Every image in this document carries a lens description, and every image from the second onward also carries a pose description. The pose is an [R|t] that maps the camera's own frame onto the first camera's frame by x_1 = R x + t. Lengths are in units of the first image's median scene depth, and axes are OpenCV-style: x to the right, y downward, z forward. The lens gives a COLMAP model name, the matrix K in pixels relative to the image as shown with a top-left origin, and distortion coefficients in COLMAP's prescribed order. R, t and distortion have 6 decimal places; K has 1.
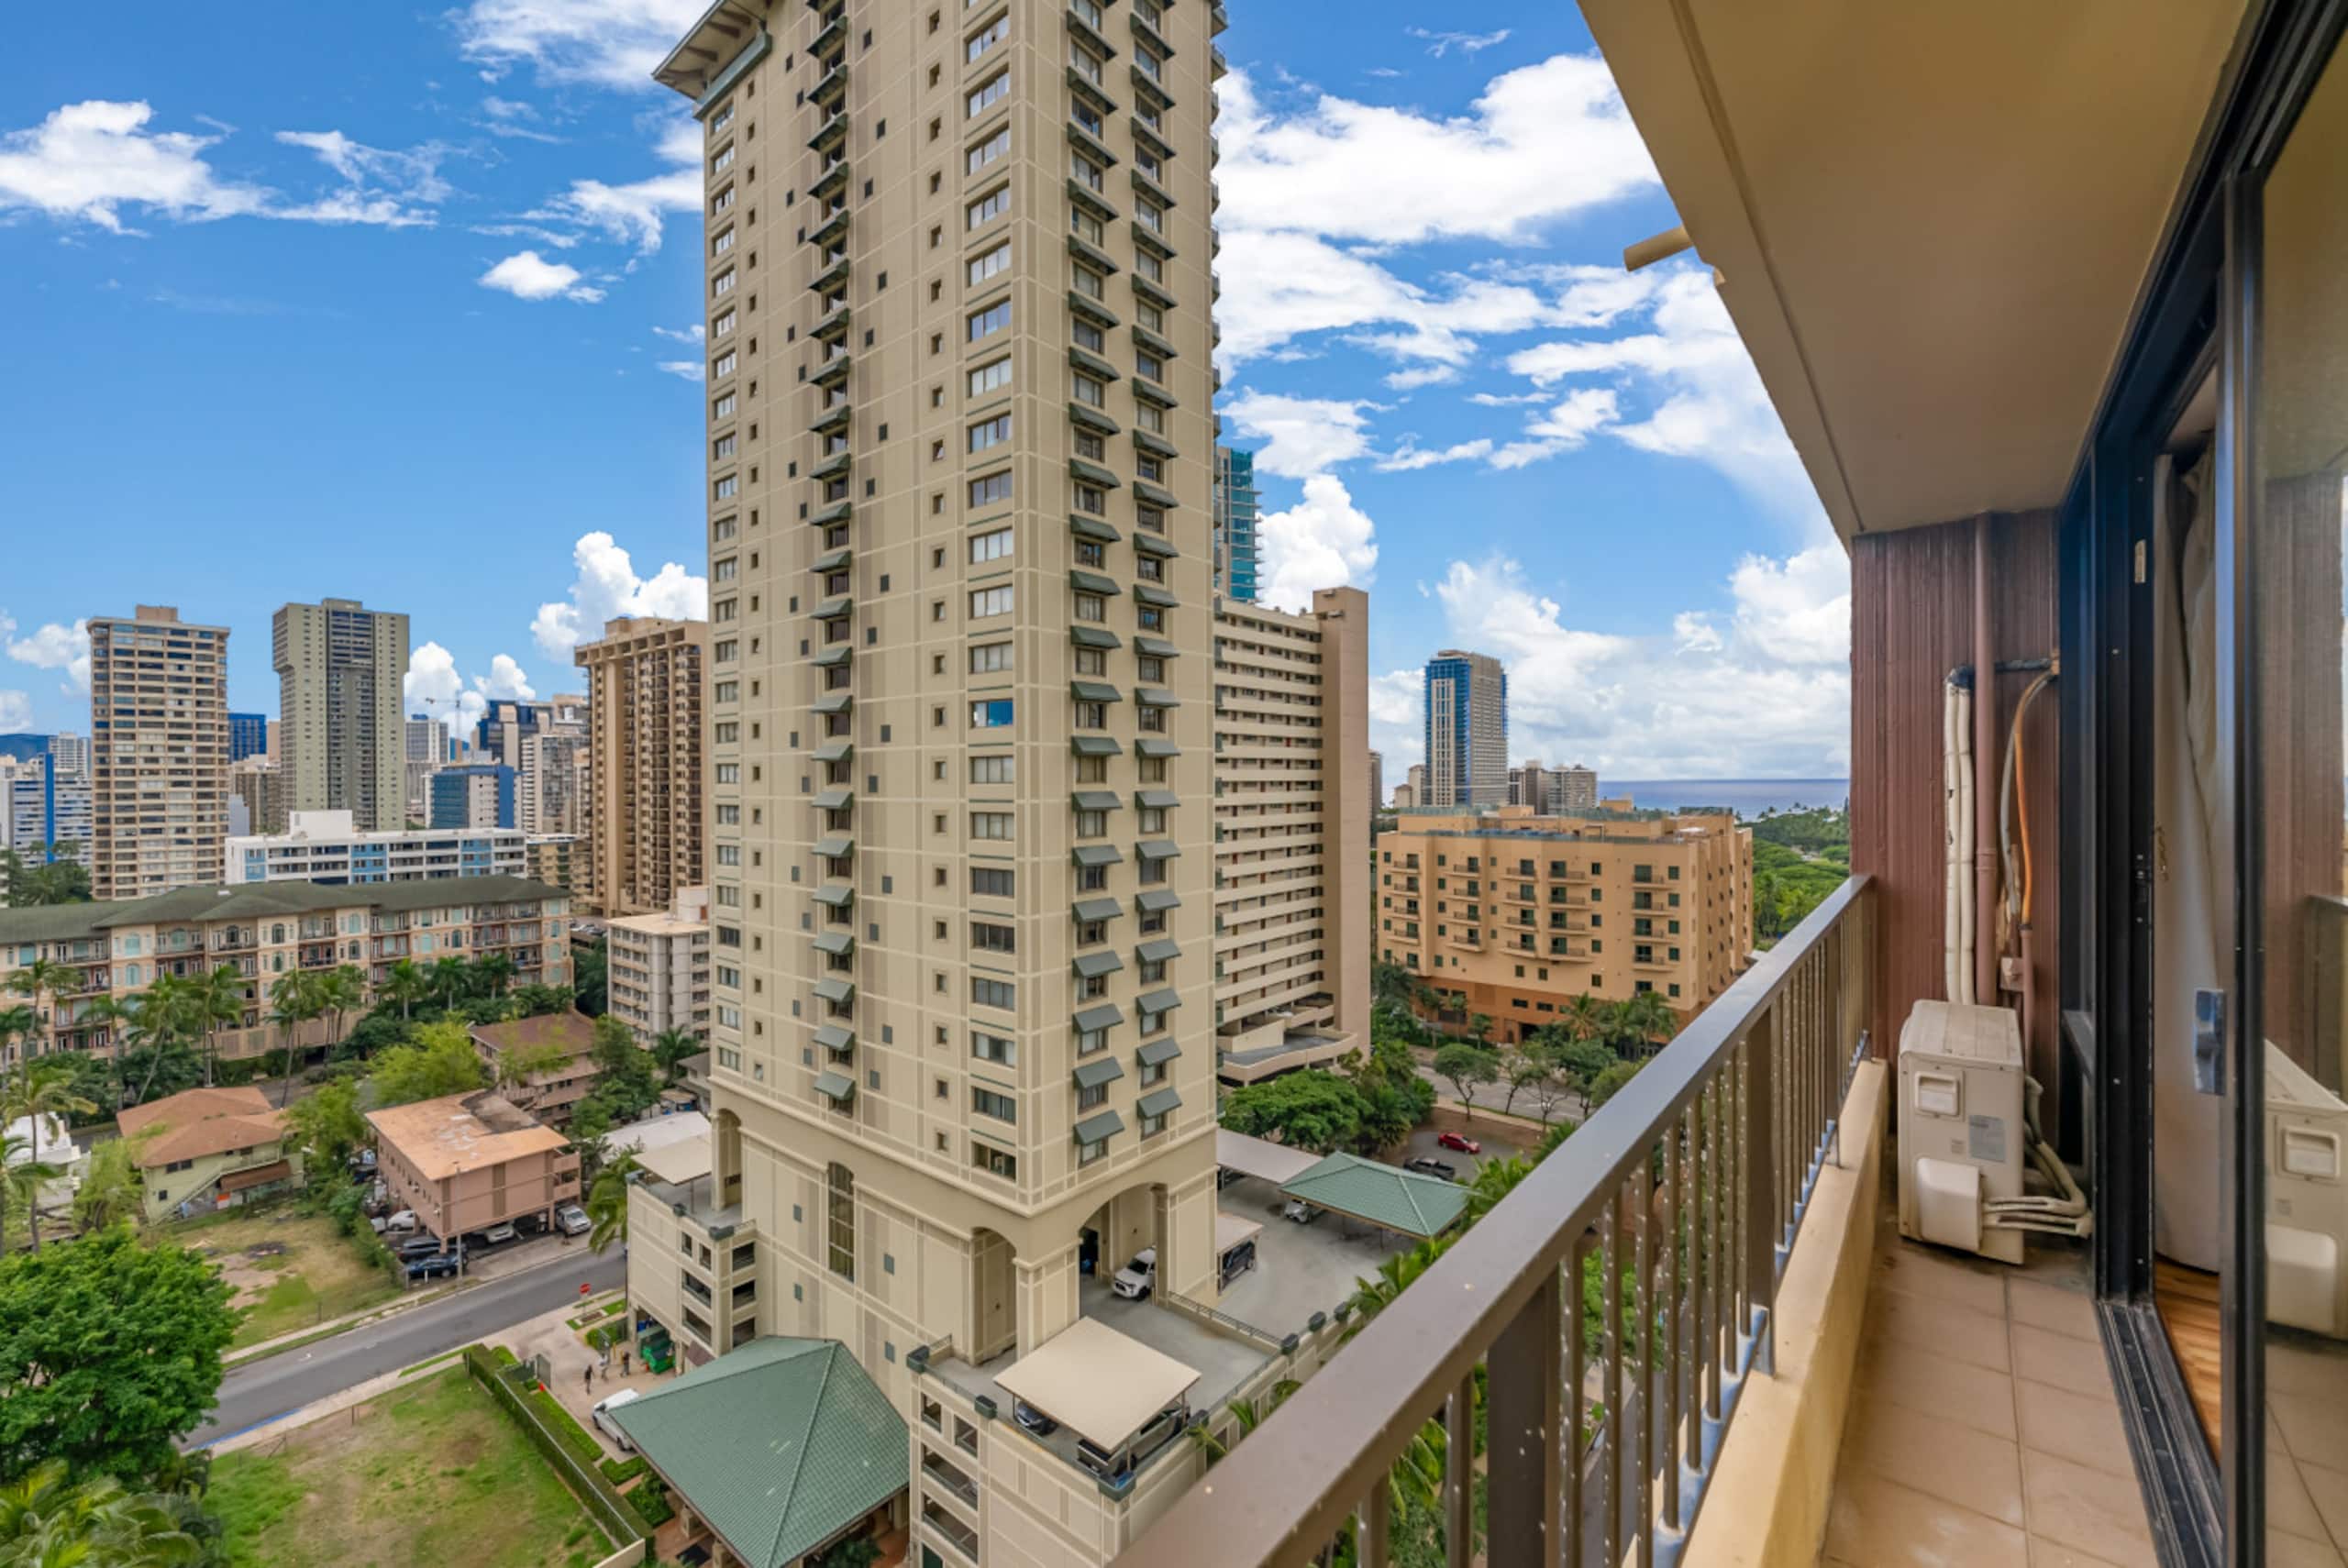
lens RADIAL K [[949.3, 0, 1172.5], [0, 949.3, 780.4], [0, 0, 1]] dist [-0.001806, -0.000415]
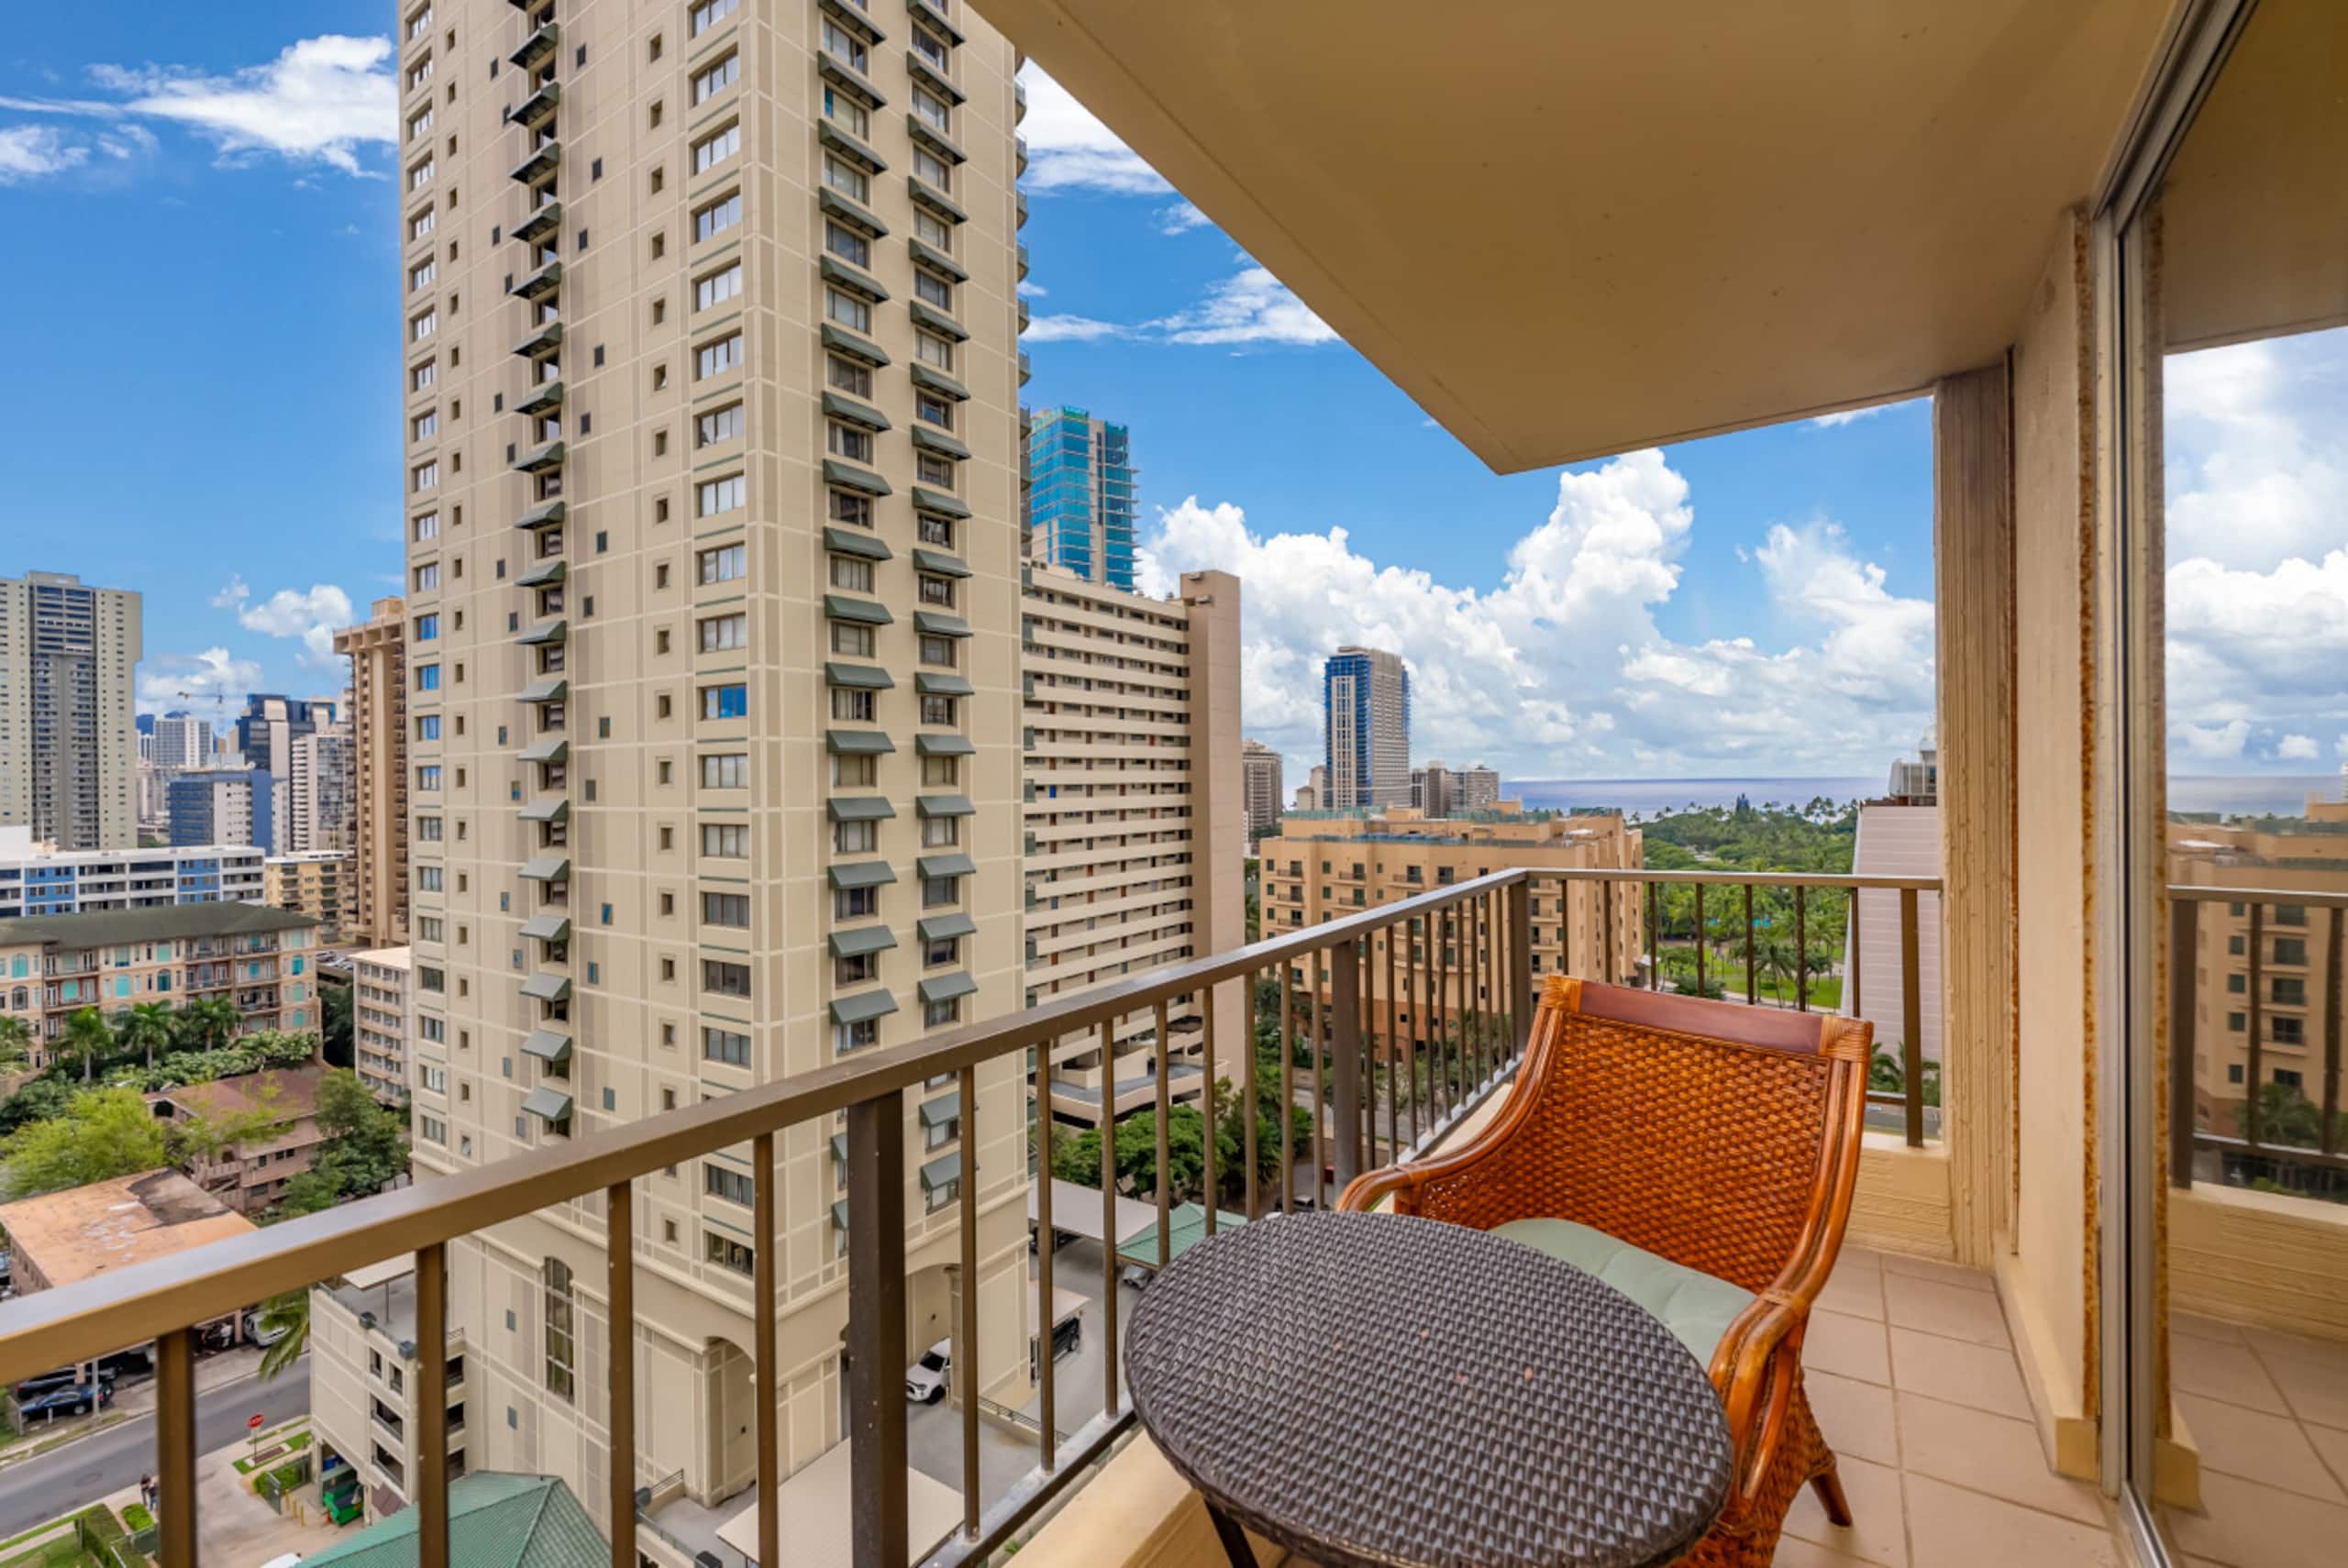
lens RADIAL K [[1005.8, 0, 1181.2], [0, 1005.8, 779.8], [0, 0, 1]] dist [-0.003757, 0.000704]
pose [[0.993855, -0.005655, 0.110546, 0.075150], [0.006046, 0.999977, -0.003203, 0.000809], [-0.110526, 0.003852, 0.993866, 0.076200]]
